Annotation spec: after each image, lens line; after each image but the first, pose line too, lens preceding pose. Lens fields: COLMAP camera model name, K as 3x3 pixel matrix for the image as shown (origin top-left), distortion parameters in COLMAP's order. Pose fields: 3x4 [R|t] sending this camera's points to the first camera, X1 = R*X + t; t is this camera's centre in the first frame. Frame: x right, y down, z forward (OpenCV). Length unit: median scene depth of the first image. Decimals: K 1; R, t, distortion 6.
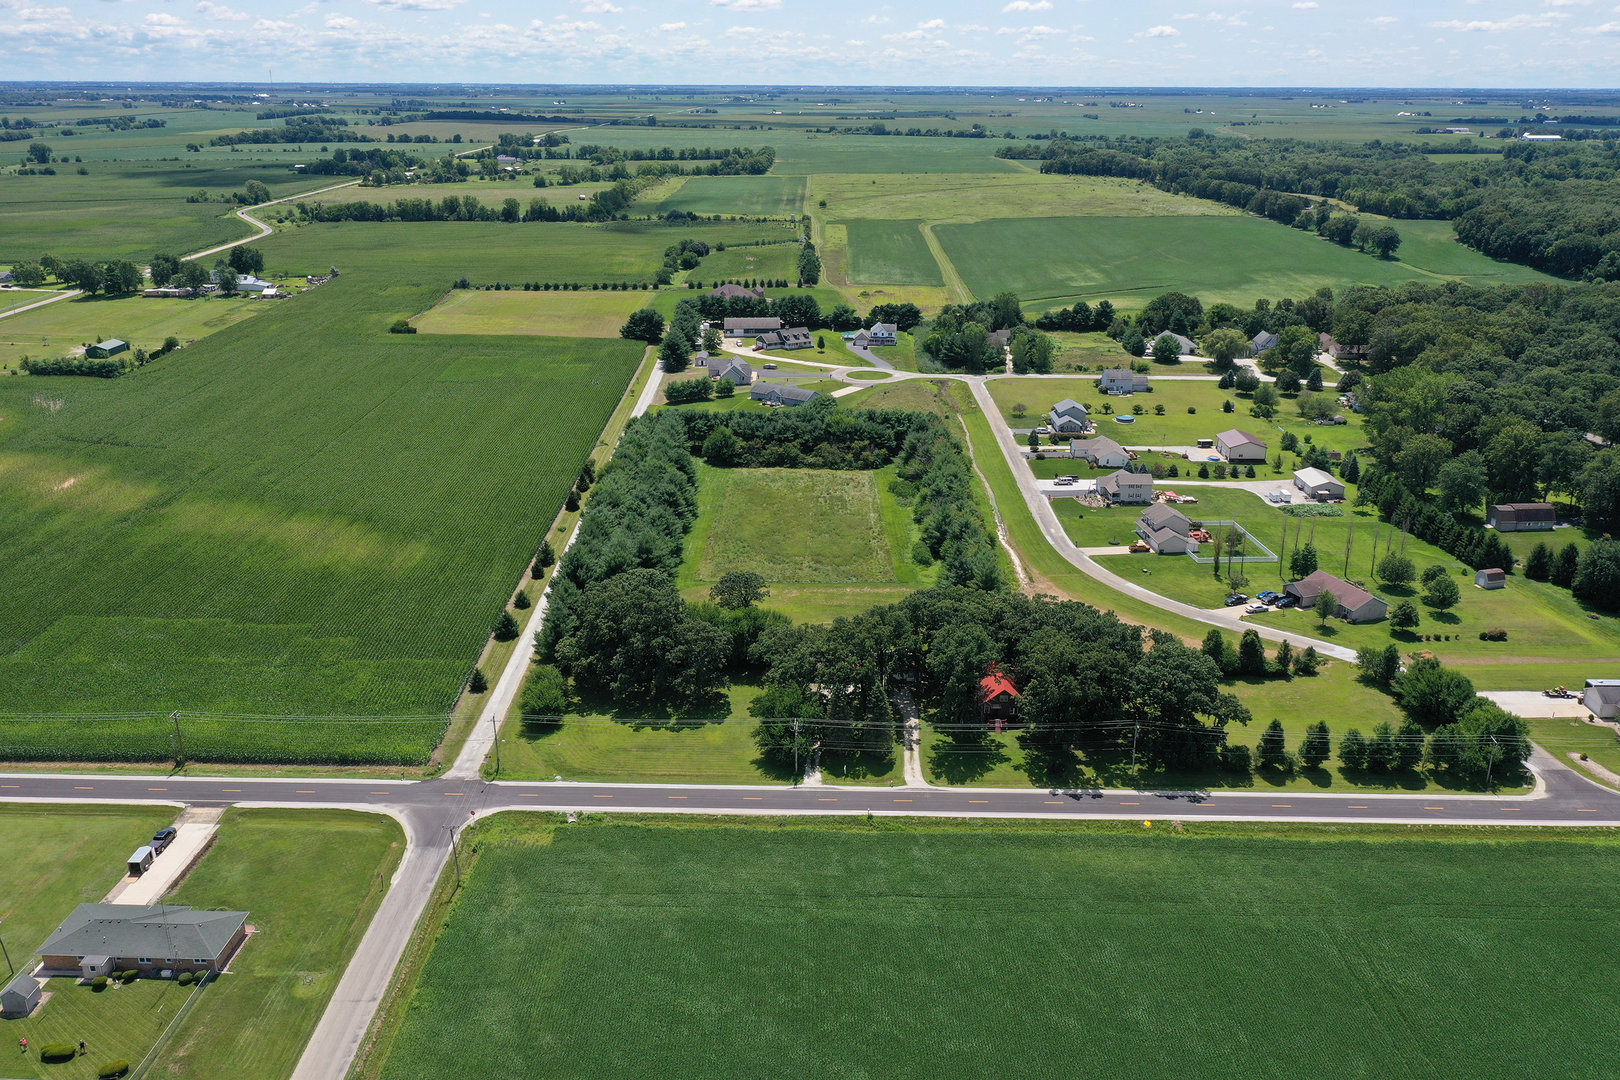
lens RADIAL K [[1277.3, 0, 801.7], [0, 1277.3, 548.3], [0, 0, 1]] dist [0.006746, 0.001190]
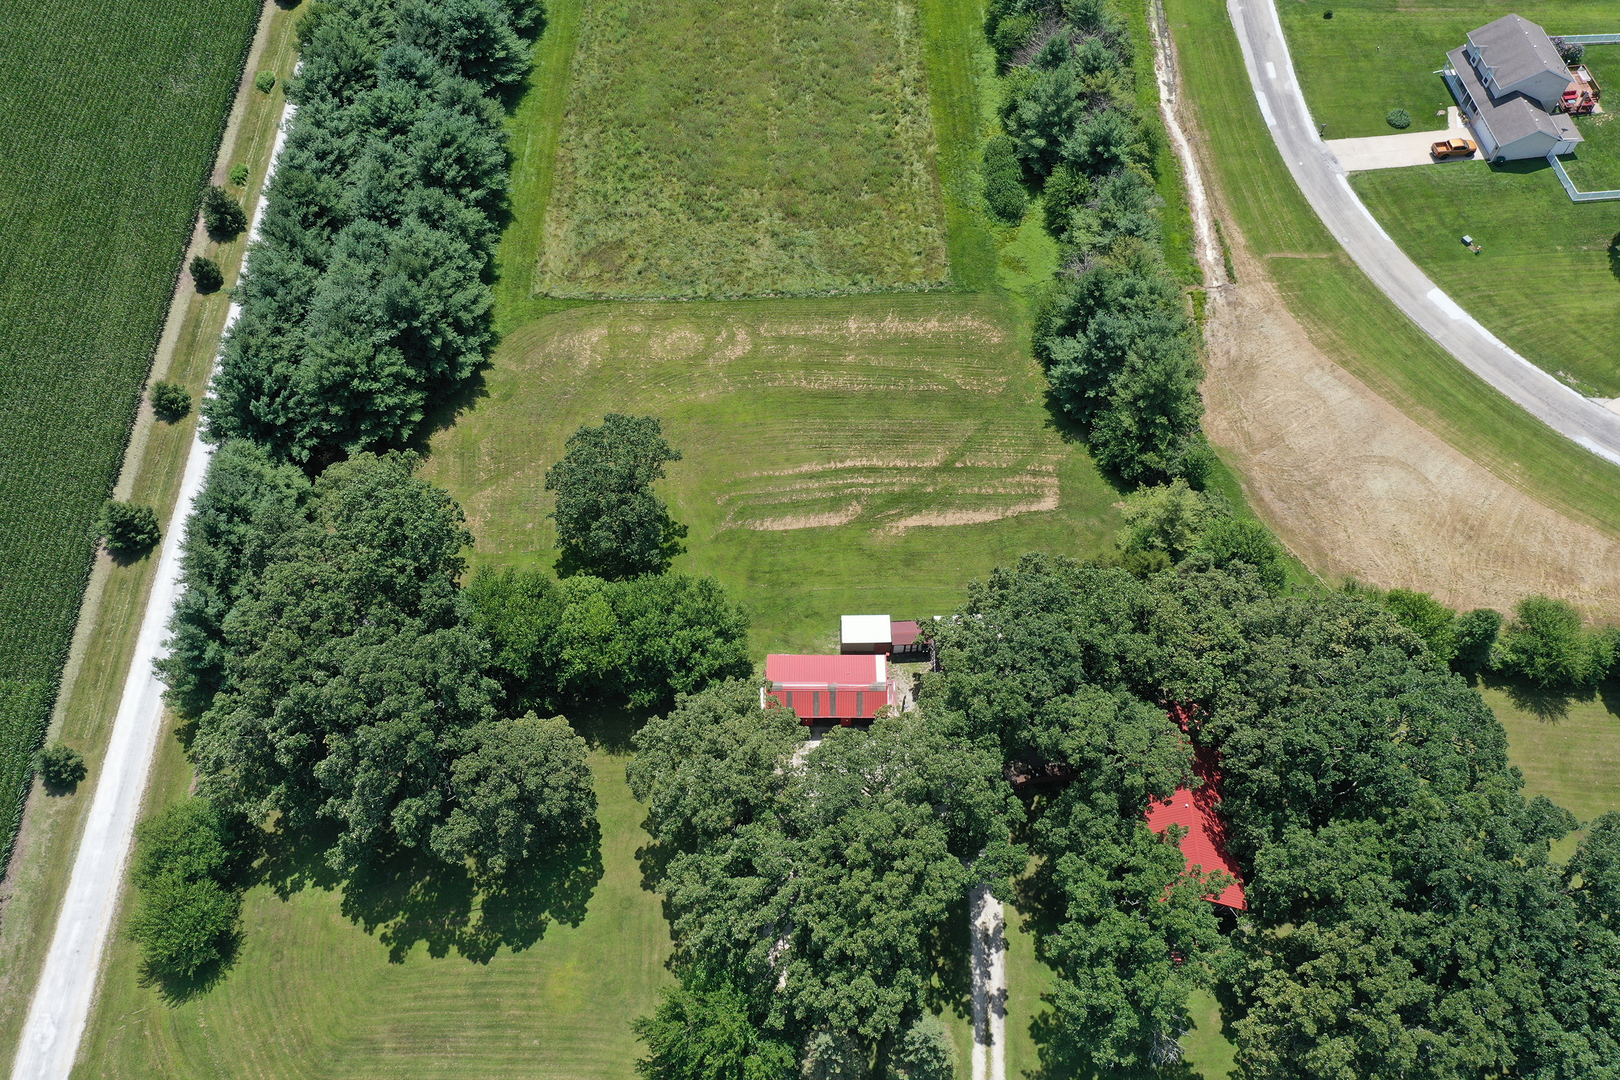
lens RADIAL K [[1277.3, 0, 810.3], [0, 1277.3, 534.0], [0, 0, 1]] dist [0.006746, 0.001190]
pose [[0.999831, -0.018335, 0.001516, 0.017556], [0.013275, 0.776026, 0.630561, -0.201278], [-0.012737, -0.630434, 0.776139, 0.548513]]
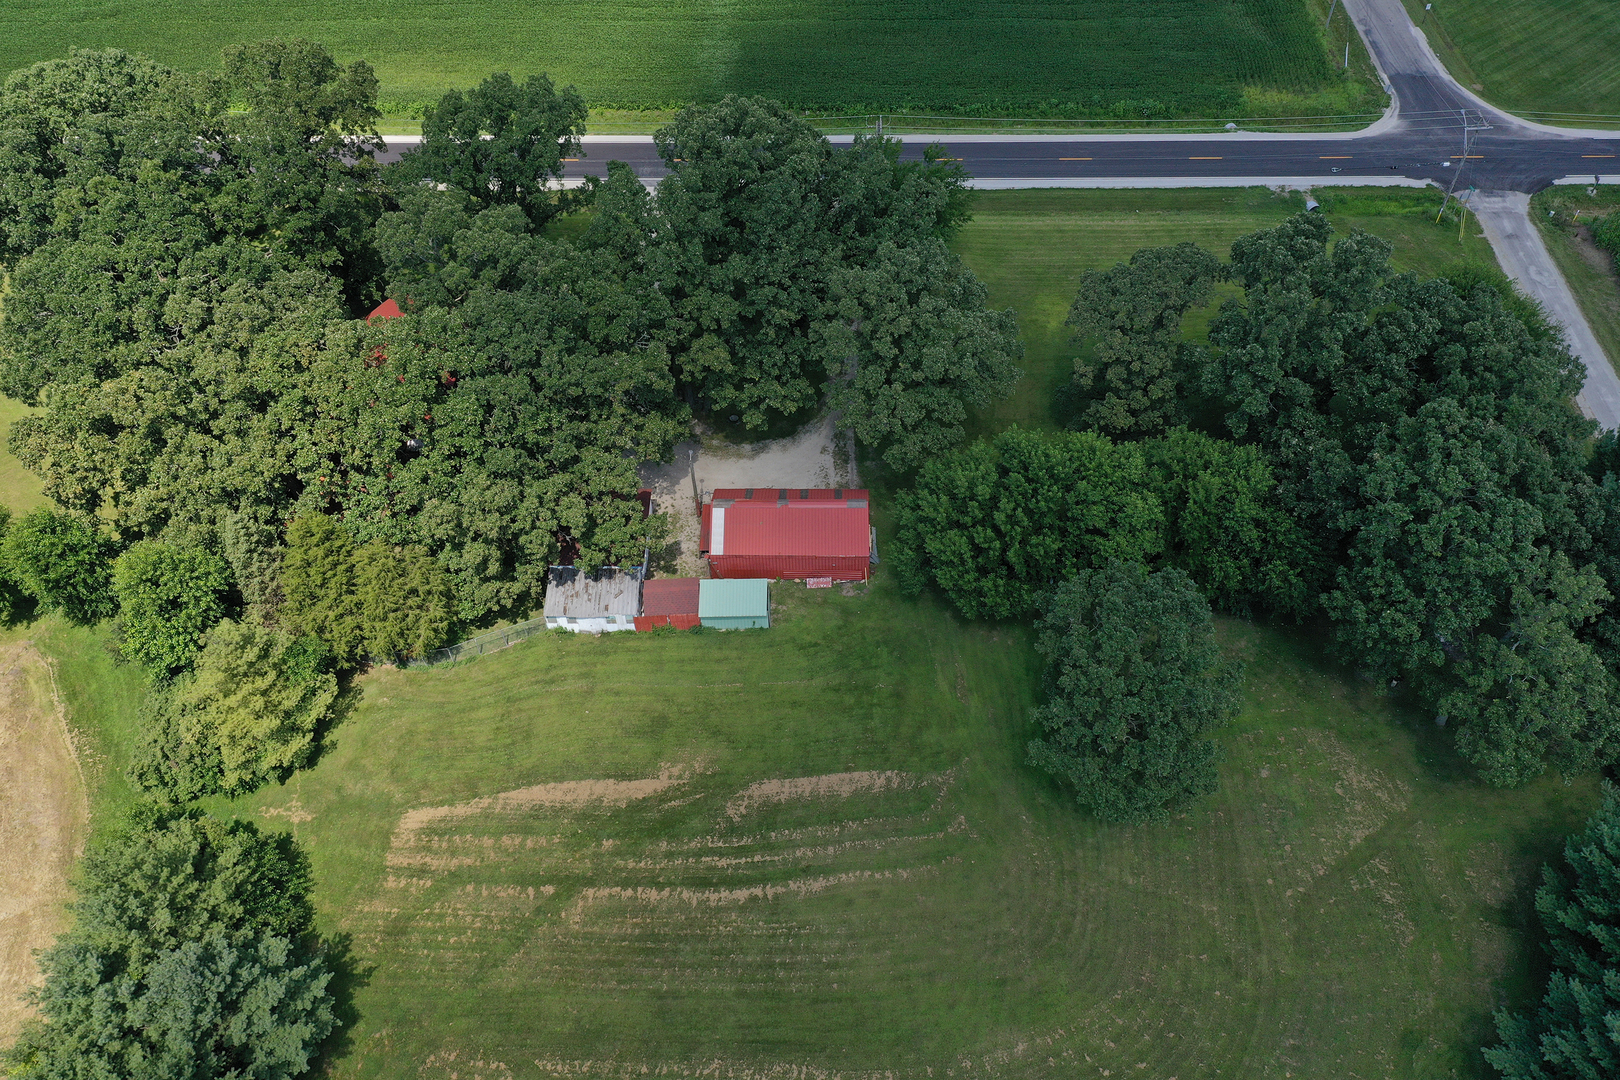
lens RADIAL K [[1277.3, 0, 816.3], [0, 1277.3, 540.1], [0, 0, 1]] dist [0.006746, 0.001190]
pose [[-0.999800, 0.019533, 0.004405, 0.014841], [0.010821, 0.341967, 0.939650, -0.200484], [0.016848, 0.939509, -0.342110, 0.917360]]
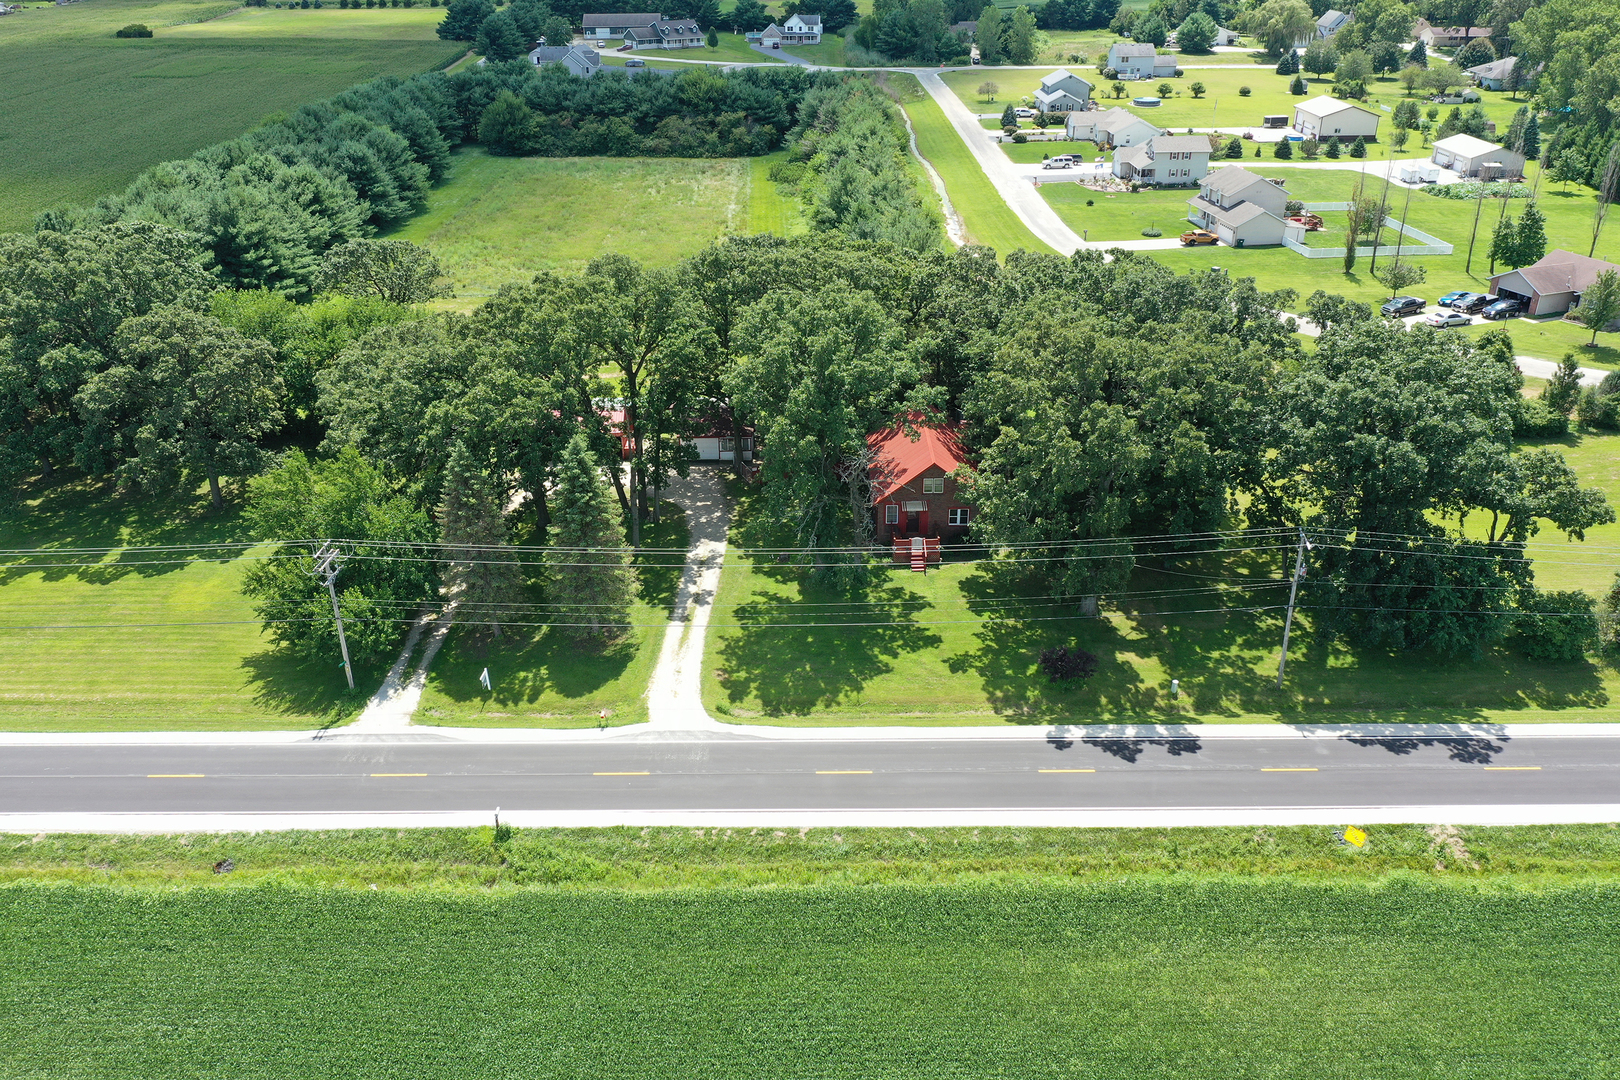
lens RADIAL K [[1277.3, 0, 804.1], [0, 1277.3, 538.5], [0, 0, 1]] dist [0.006746, 0.001190]
pose [[0.999649, -0.017429, 0.019929, 0.082095], [0.015102, 0.993656, 0.111442, 0.066423], [-0.021745, -0.111102, 0.993571, 0.450549]]
